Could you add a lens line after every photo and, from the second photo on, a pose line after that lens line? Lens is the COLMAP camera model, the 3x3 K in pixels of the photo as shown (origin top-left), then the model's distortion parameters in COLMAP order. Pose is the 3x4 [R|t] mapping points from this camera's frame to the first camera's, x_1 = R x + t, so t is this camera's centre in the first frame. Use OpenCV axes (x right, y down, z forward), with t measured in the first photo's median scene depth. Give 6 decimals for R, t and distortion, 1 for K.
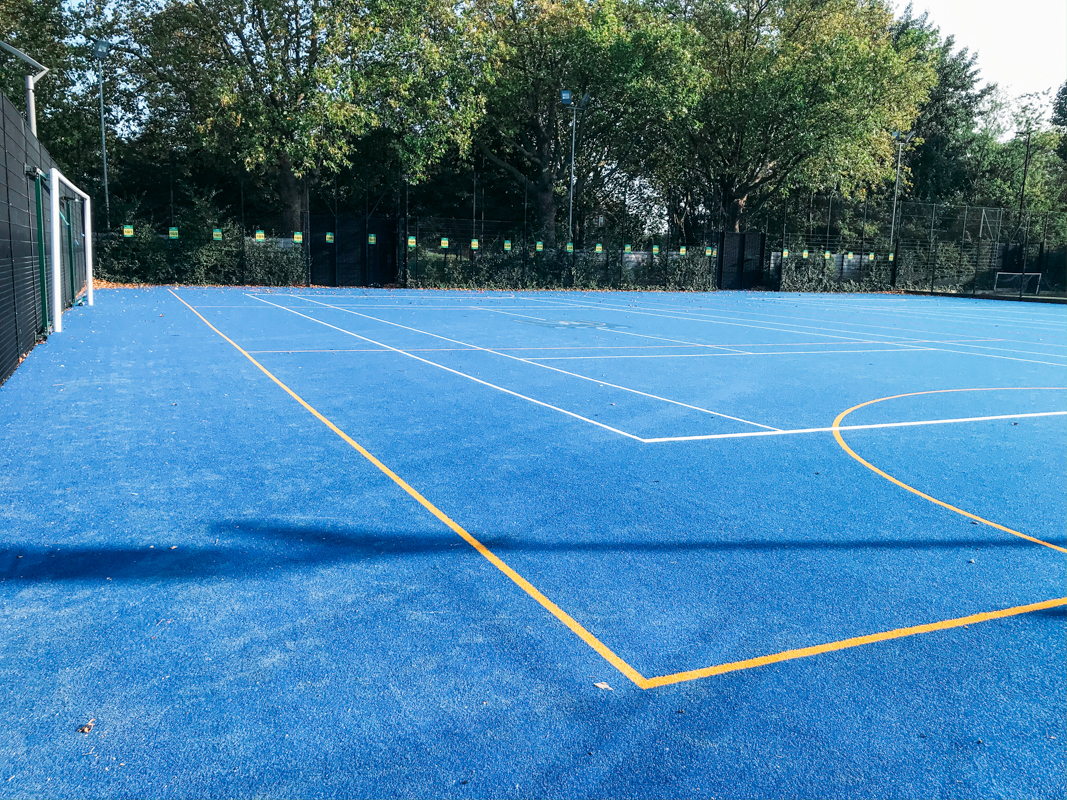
lens RADIAL K [[852.7, 0, 533.5], [0, 852.7, 400.0], [0, 0, 1]] dist [-0.003400, -0.009675]
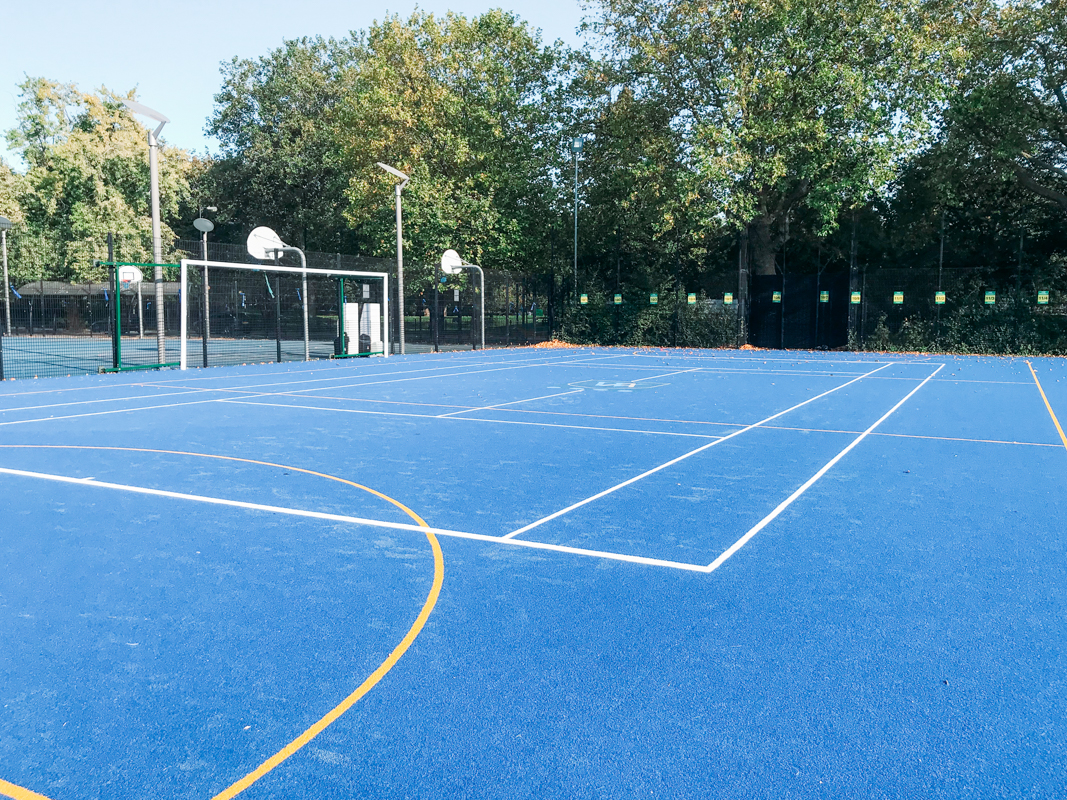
lens RADIAL K [[852.7, 0, 533.5], [0, 852.7, 400.0], [0, 0, 1]] dist [-0.003400, -0.009675]
pose [[0.623701, 0.053561, -0.779825, 0.352952], [-0.109451, 0.993805, -0.019281, -0.031931], [0.773962, 0.097379, 0.625700, 0.227437]]
